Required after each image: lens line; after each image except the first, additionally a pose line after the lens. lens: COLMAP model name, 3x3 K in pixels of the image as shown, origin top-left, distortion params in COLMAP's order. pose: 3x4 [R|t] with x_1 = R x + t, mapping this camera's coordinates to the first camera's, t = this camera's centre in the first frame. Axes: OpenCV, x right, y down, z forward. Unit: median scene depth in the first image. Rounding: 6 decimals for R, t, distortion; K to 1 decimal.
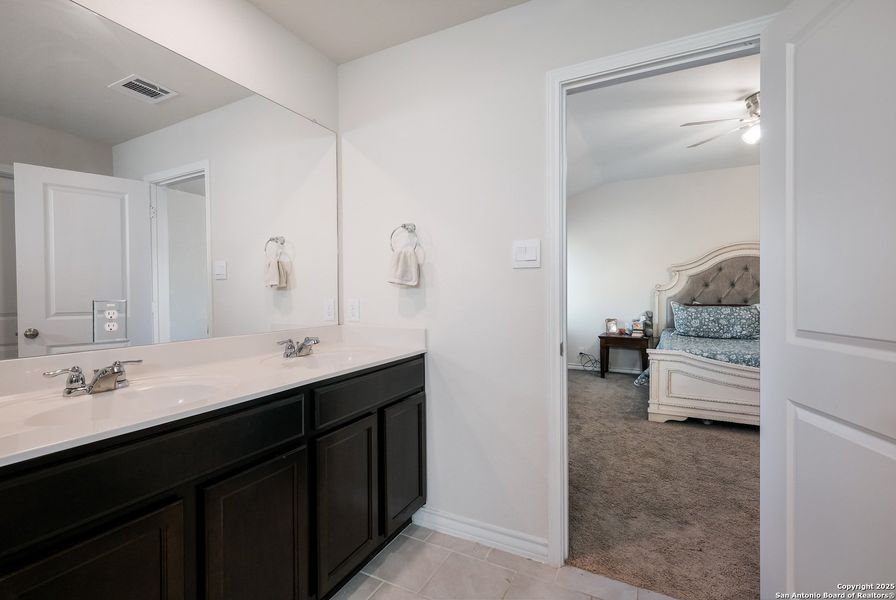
lens RADIAL K [[405.1, 0, 445.9], [0, 405.1, 296.6], [0, 0, 1]] dist [0.001169, 0.000089]
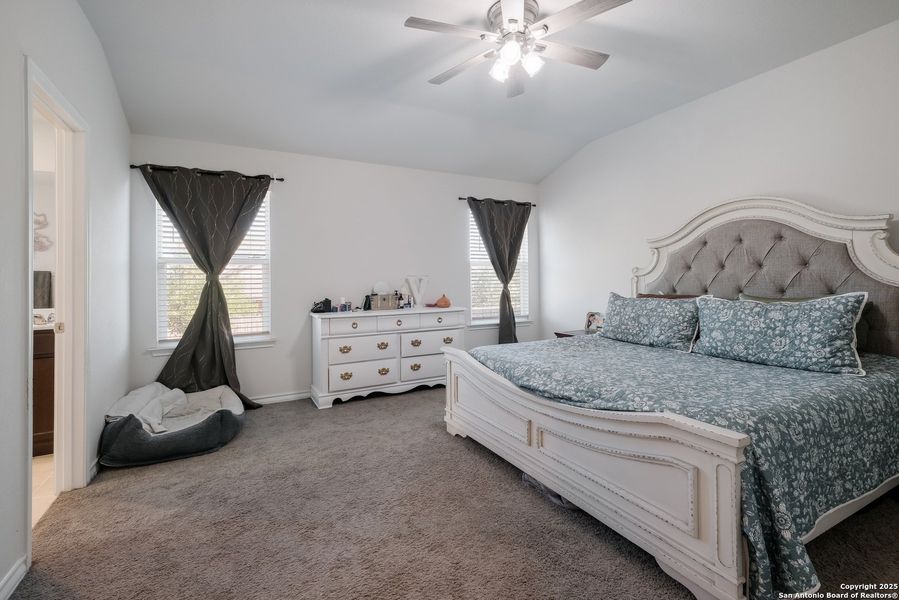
lens RADIAL K [[406.5, 0, 450.3], [0, 406.5, 274.4], [0, 0, 1]] dist [0.001169, 0.000089]
pose [[0.824352, -0.017784, -0.565798, 0.798919], [0.005596, 0.999714, -0.023269, -0.002329], [0.566049, 0.016015, 0.824216, 0.237409]]
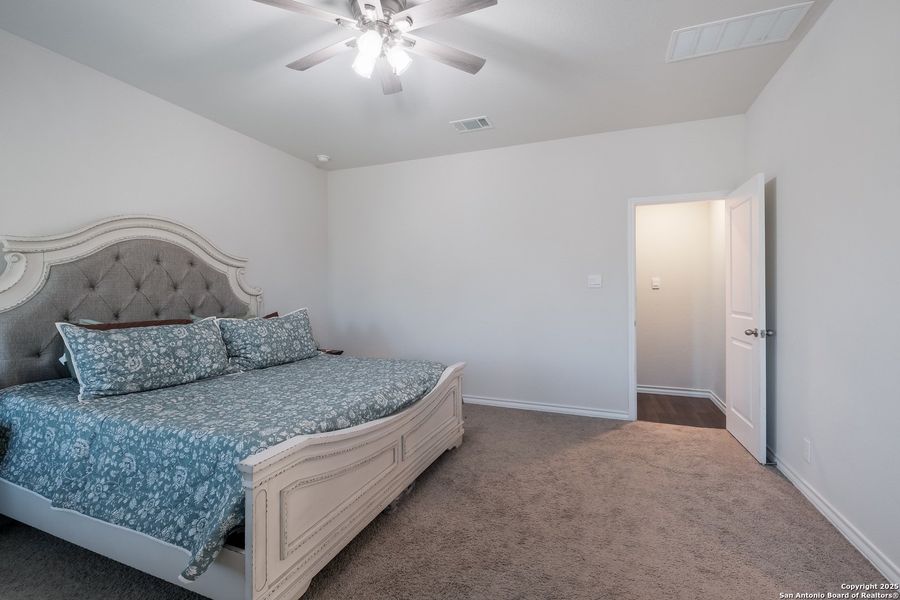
lens RADIAL K [[401.5, 0, 449.9], [0, 401.5, 295.3], [0, 0, 1]] dist [0.001050, -0.000008]
pose [[-0.100583, -0.000848, 0.994928, 0.105306], [0.016270, 0.999865, 0.002497, -0.011609], [-0.994796, 0.016439, -0.100556, 0.686405]]
